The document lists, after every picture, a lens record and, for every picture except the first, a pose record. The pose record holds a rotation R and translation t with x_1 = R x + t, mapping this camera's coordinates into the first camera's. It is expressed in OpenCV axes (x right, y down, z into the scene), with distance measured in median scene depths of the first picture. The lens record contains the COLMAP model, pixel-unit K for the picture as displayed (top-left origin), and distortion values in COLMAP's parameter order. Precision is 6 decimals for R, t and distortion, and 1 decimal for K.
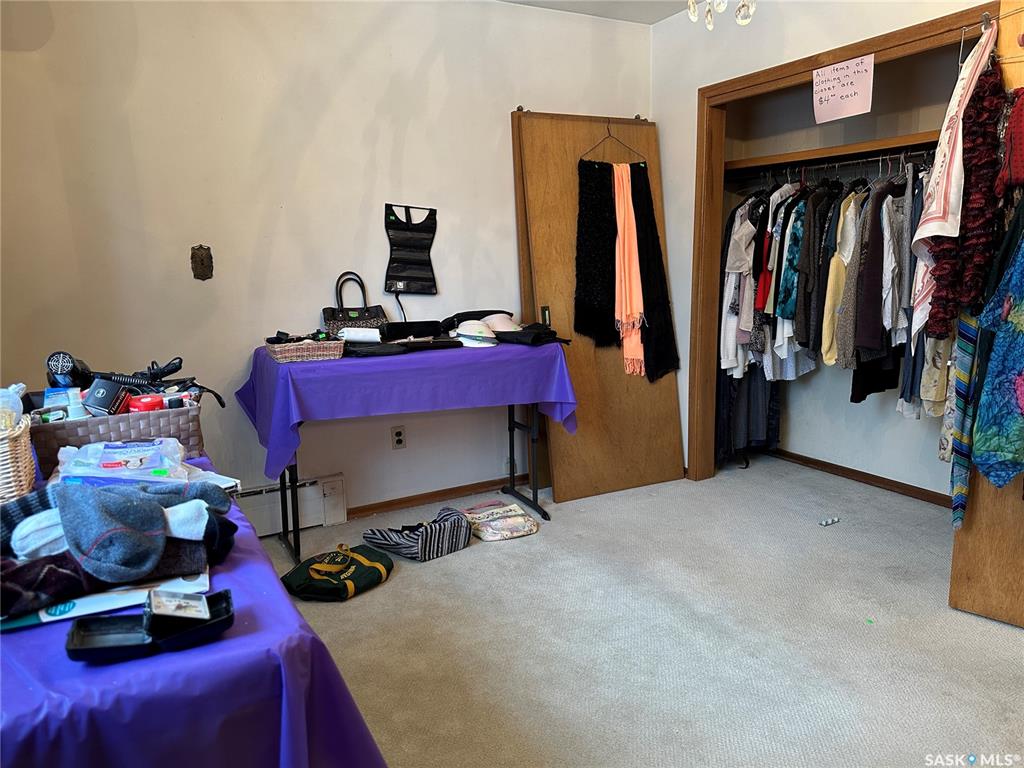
lens RADIAL K [[718.6, 0, 512.7], [0, 718.6, 379.8], [0, 0, 1]] dist [0.080480, -0.103442]
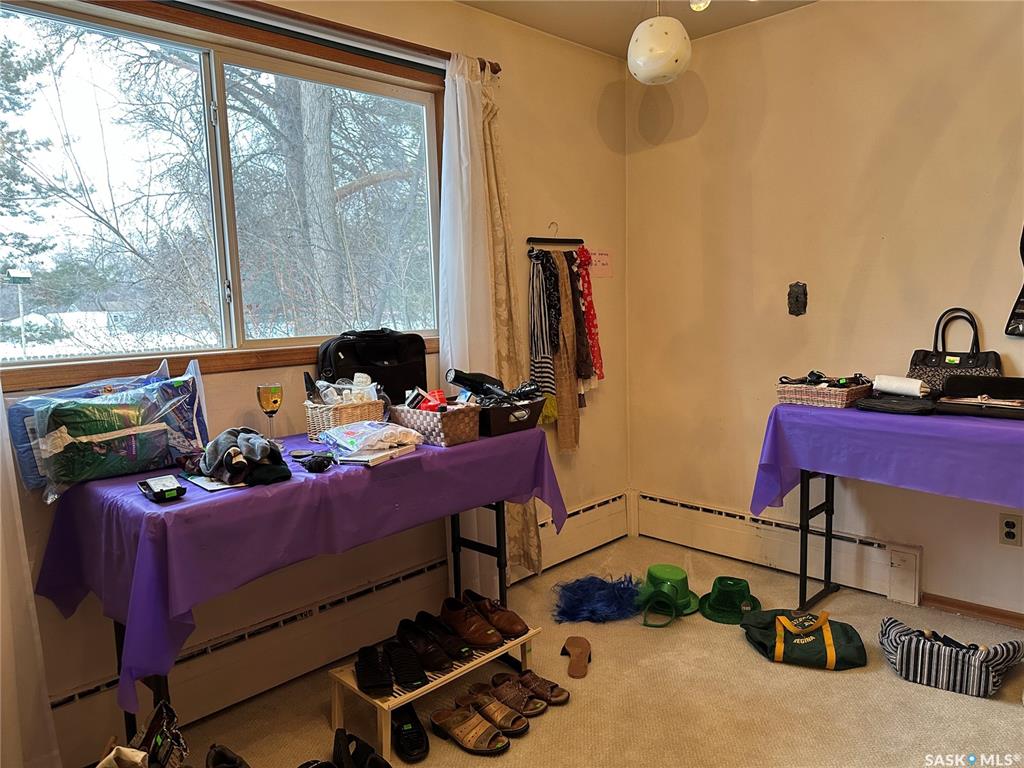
lens RADIAL K [[718.6, 0, 509.1], [0, 718.6, 382.9], [0, 0, 1]] dist [0.080480, -0.103442]
pose [[0.278549, 0.119586, -0.952948, 0.461585], [-0.130795, 0.987697, 0.085715, -0.076988], [0.951474, 0.100765, 0.290763, 0.315193]]
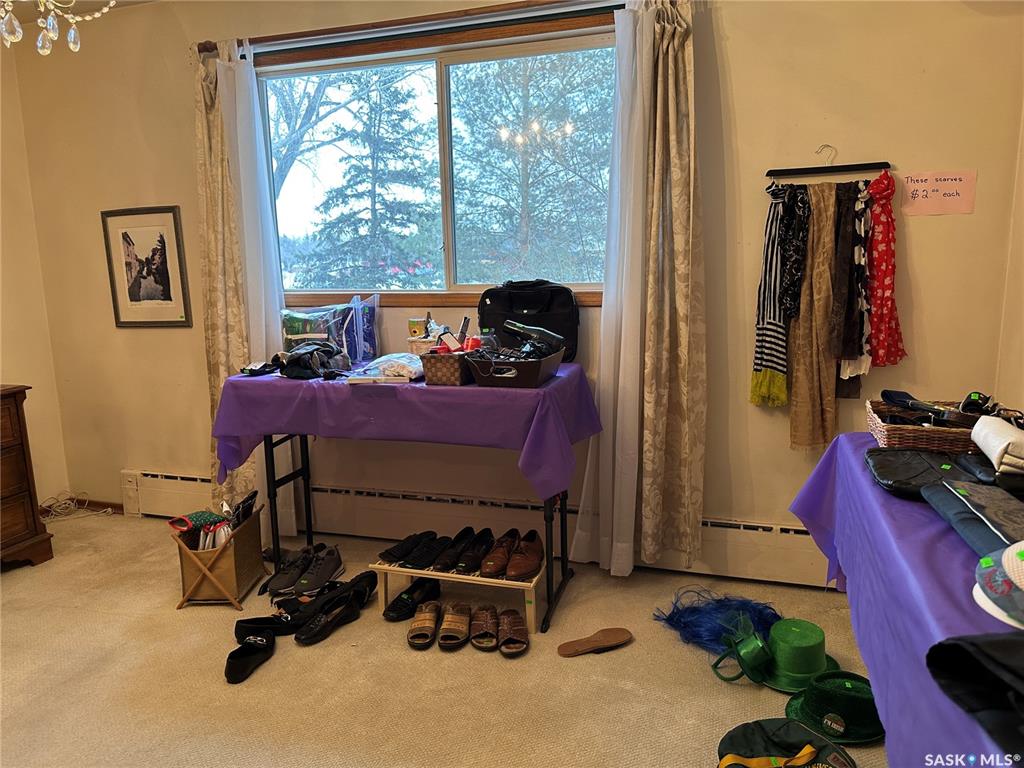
lens RADIAL K [[718.6, 0, 512.5], [0, 718.6, 387.0], [0, 0, 1]] dist [0.080480, -0.103442]
pose [[-0.738823, 0.155121, -0.655803, 0.263922], [-0.070556, 0.949993, 0.304196, -0.192833], [0.670195, 0.271018, -0.690932, 1.048120]]
